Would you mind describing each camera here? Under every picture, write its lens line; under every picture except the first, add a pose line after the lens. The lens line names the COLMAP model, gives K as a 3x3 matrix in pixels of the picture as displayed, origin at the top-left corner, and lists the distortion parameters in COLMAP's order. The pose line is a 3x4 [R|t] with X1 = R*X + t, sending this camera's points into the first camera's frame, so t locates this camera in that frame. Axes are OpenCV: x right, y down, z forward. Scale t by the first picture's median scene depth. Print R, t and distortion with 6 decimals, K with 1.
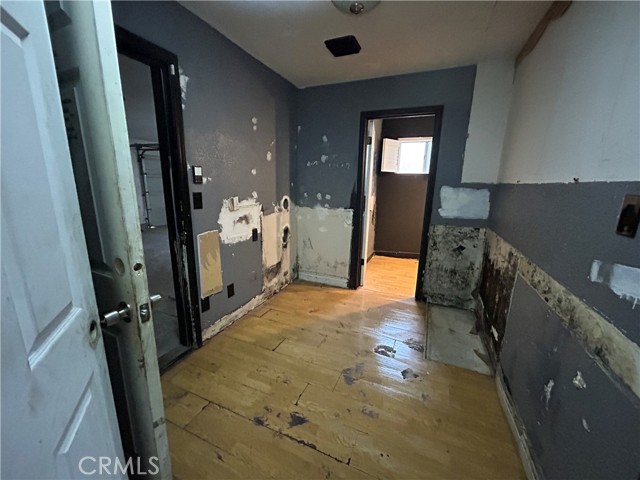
lens RADIAL K [[257.6, 0, 319.7], [0, 257.6, 239.1], [0, 0, 1]] dist [-0.001539, 0.000660]
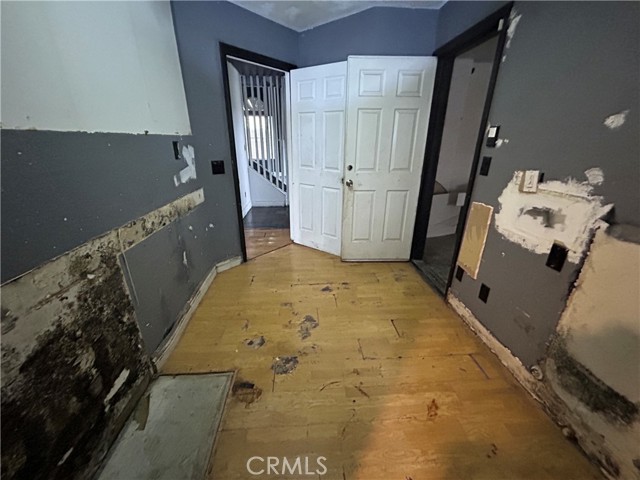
lens RADIAL K [[257.6, 0, 319.7], [0, 257.6, 239.1], [0, 0, 1]] dist [-0.001539, 0.000660]
pose [[-0.884505, 0.138342, -0.445547, 0.422323], [-0.128862, 0.845422, 0.518321, -0.280698], [0.448381, 0.515871, -0.729953, 1.315317]]
